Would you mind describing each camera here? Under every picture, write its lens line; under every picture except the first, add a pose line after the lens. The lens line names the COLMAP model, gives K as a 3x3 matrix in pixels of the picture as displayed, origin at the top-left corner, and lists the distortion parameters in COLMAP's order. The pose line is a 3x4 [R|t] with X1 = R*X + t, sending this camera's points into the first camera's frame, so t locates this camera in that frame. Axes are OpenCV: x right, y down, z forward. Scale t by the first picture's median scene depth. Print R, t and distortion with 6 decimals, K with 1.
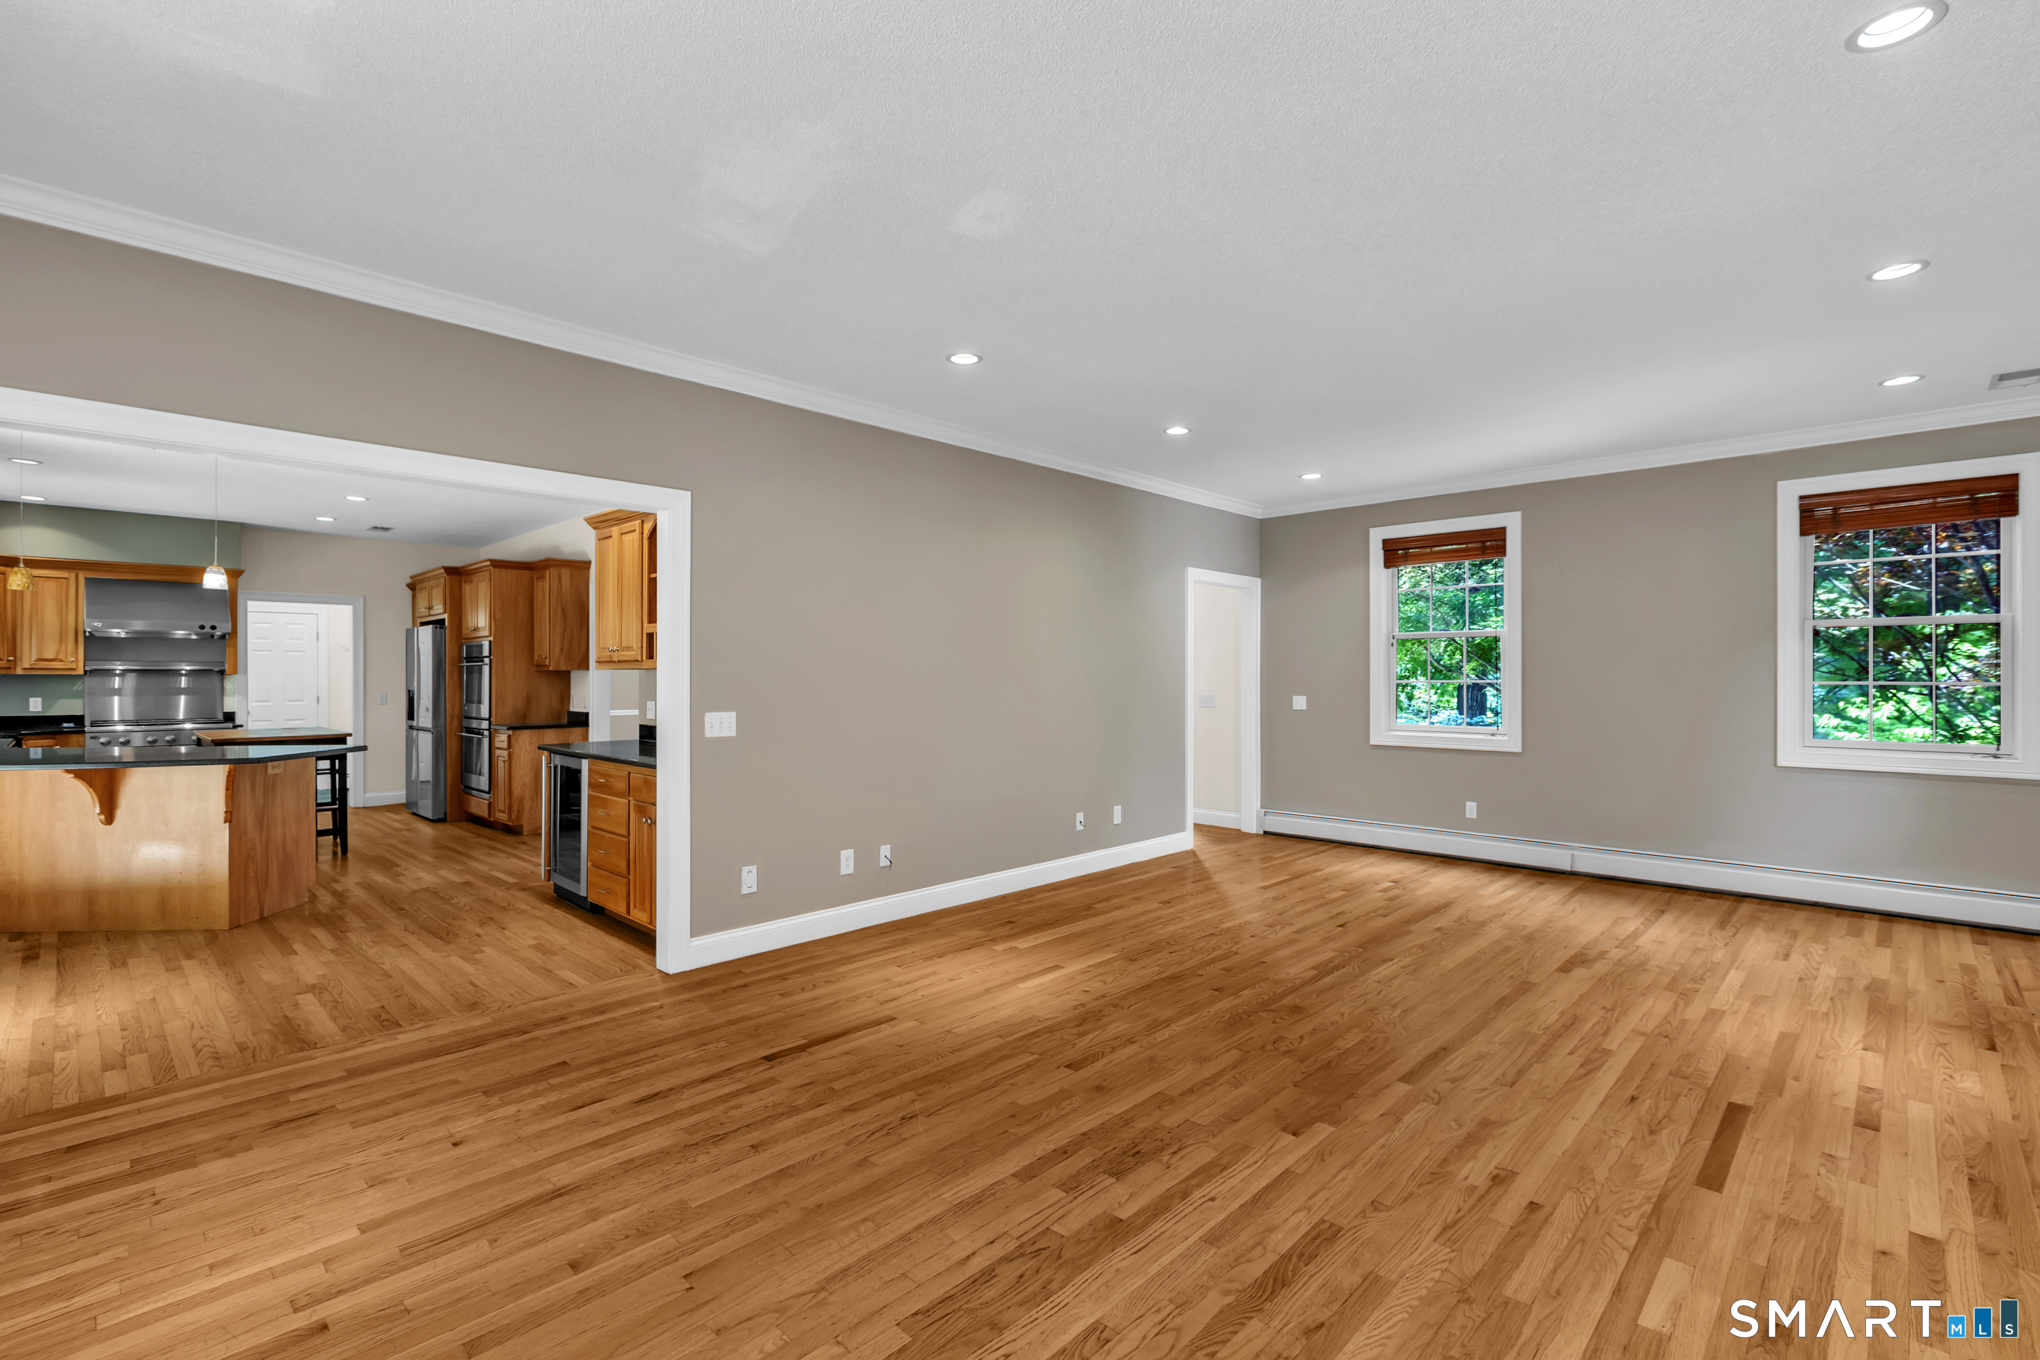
lens RADIAL K [[919.8, 0, 1004.1], [0, 919.8, 680.1], [0, 0, 1]] dist [0.000715, 0.000592]
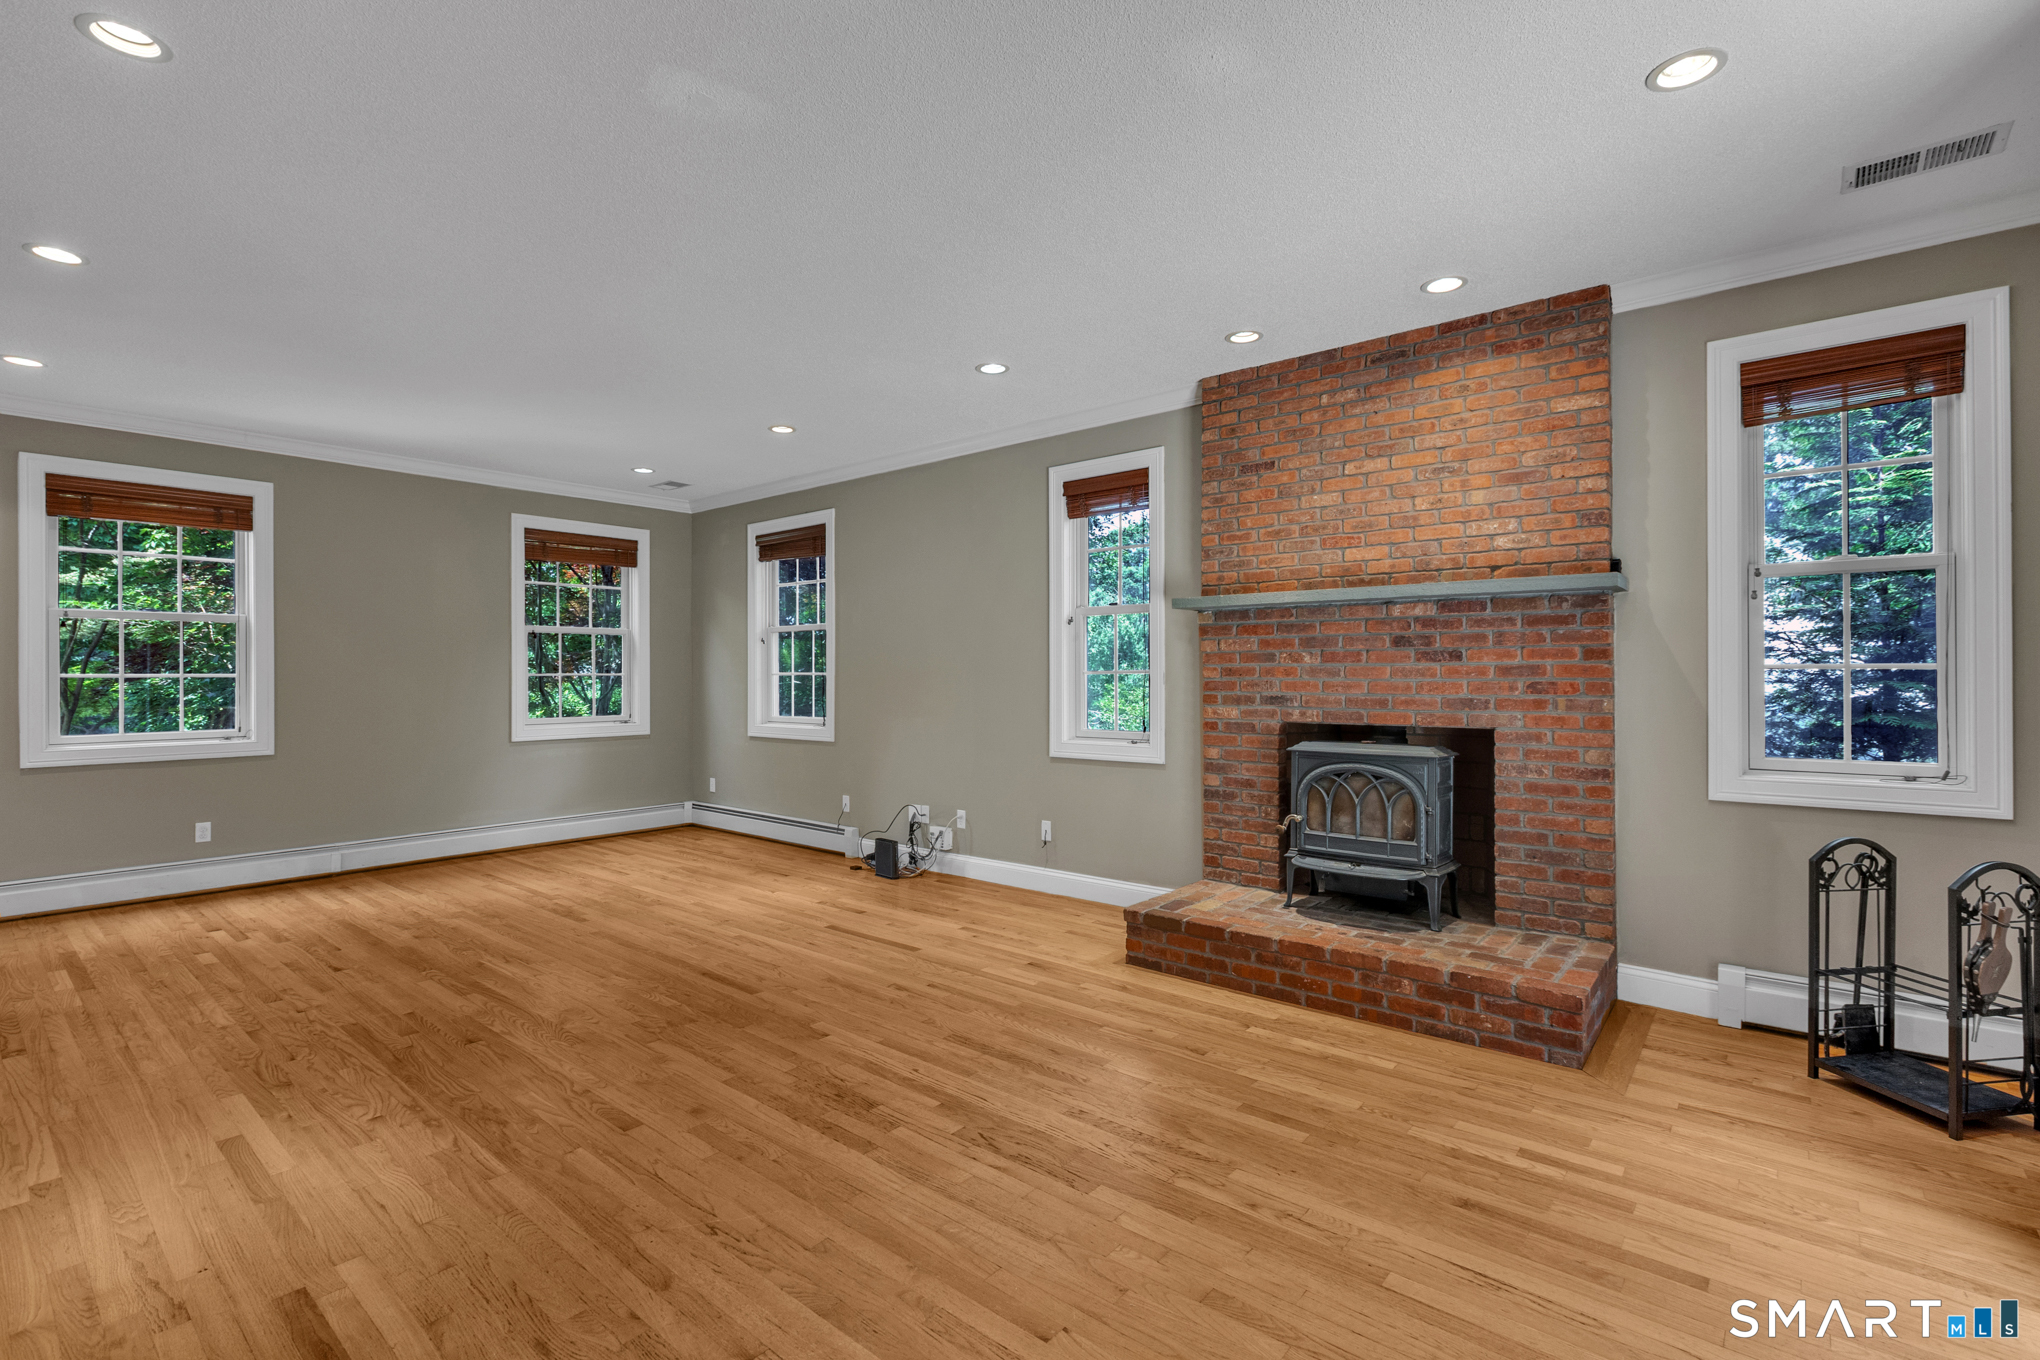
lens RADIAL K [[919.8, 0, 1031.4], [0, 919.8, 676.7], [0, 0, 1]] dist [0.000715, 0.000592]
pose [[-0.085907, -0.003200, 0.996298, -0.571714], [0.005780, 0.999976, 0.003711, 0.007435], [-0.996286, 0.006078, -0.085887, 0.510487]]
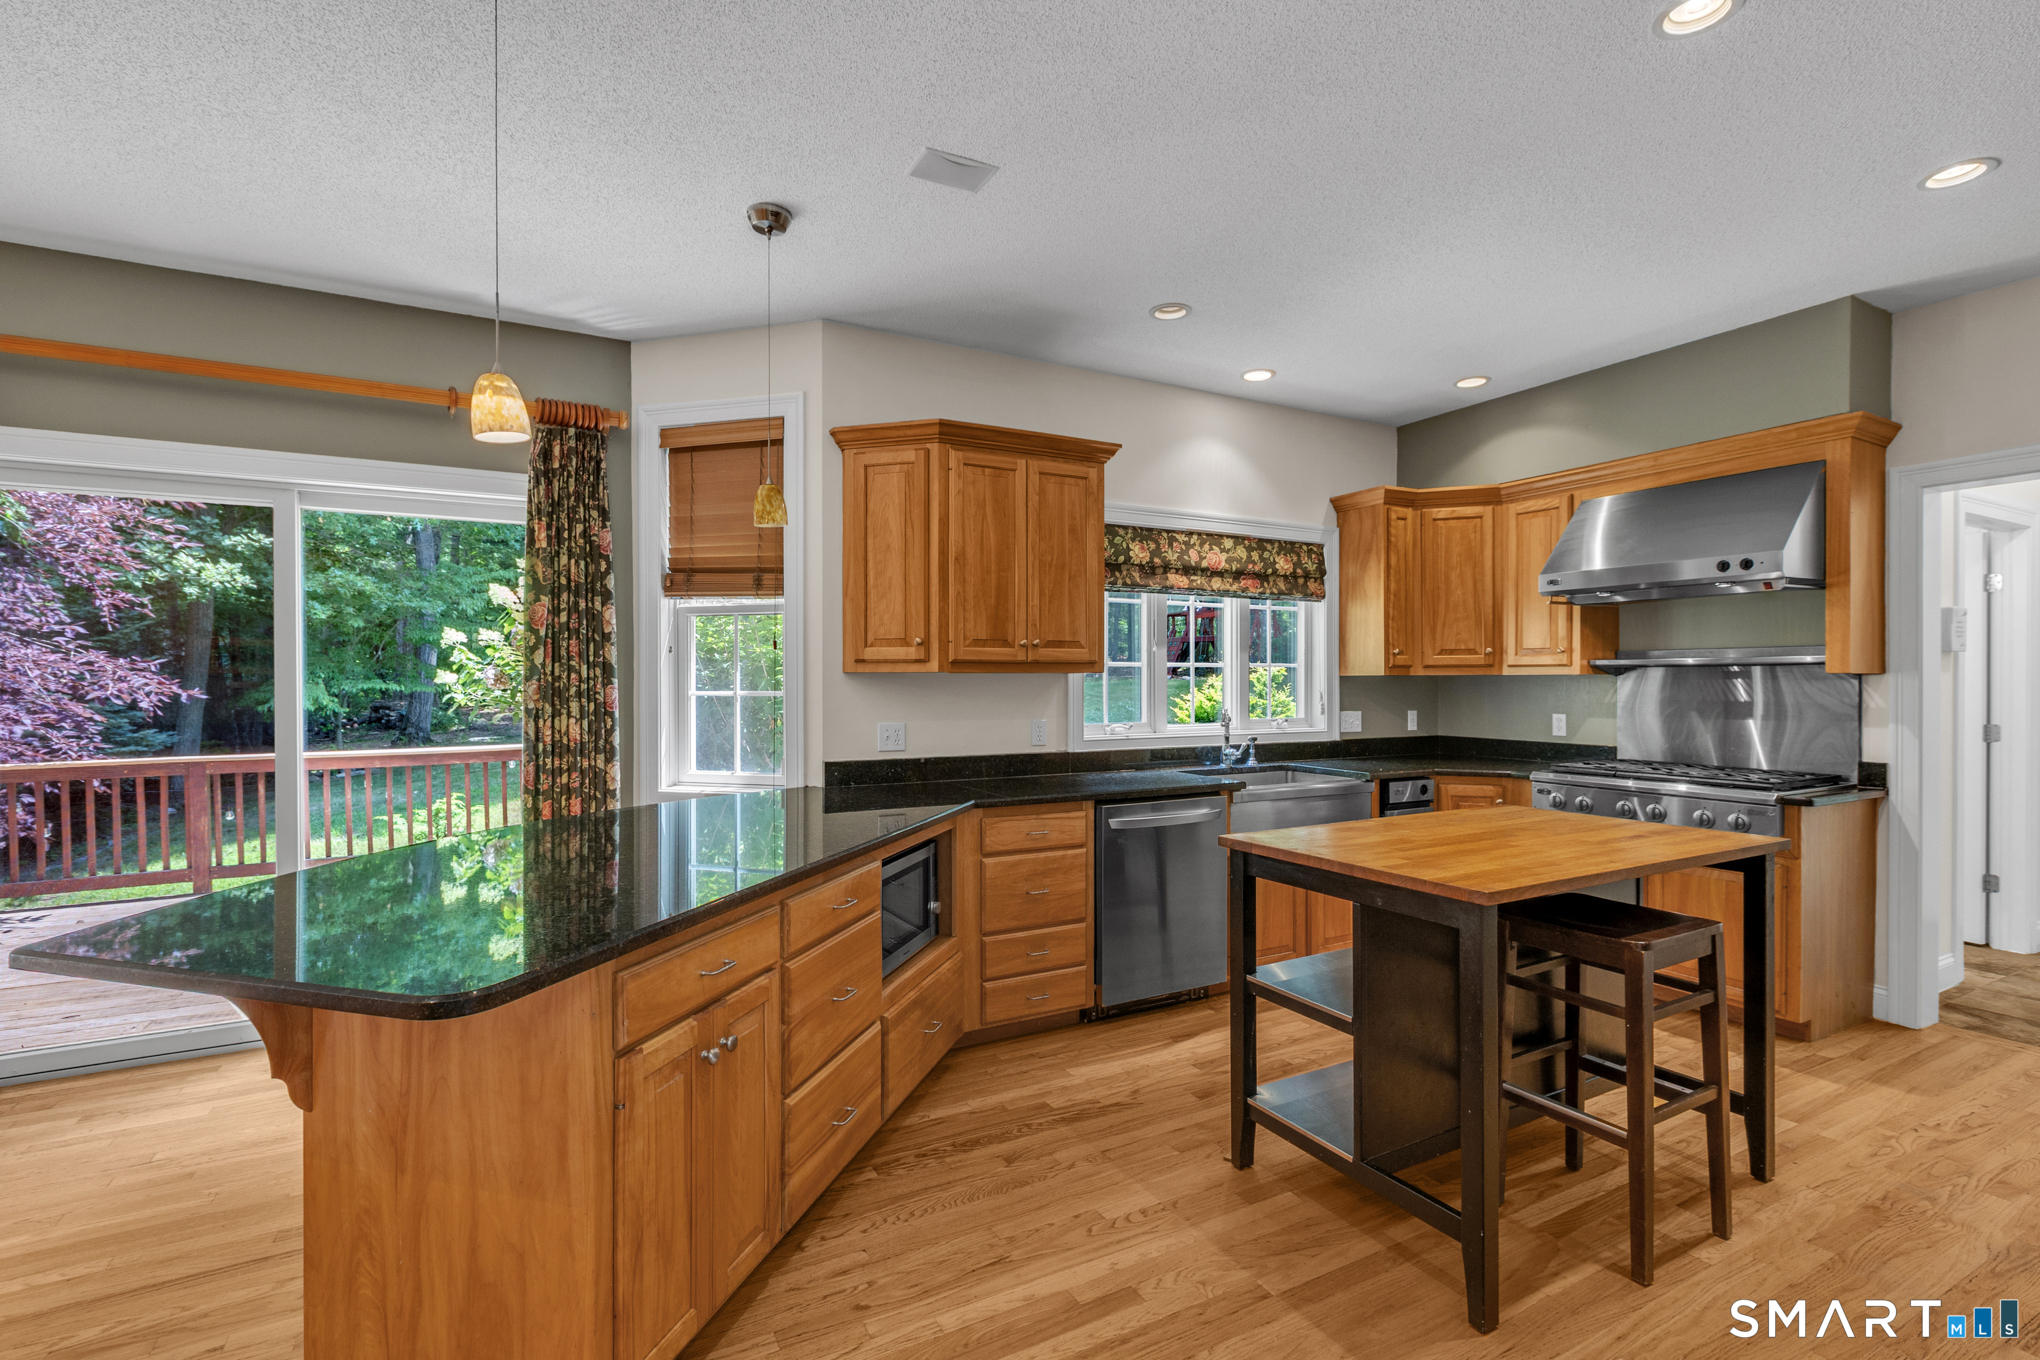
lens RADIAL K [[919.8, 0, 1007.6], [0, 919.8, 684.2], [0, 0, 1]] dist [0.000715, 0.000592]
pose [[-0.292754, 0.006508, -0.956166, -0.656755], [-0.001184, 0.999974, 0.007169, -0.007308], [0.956187, 0.003231, -0.292738, 1.501025]]
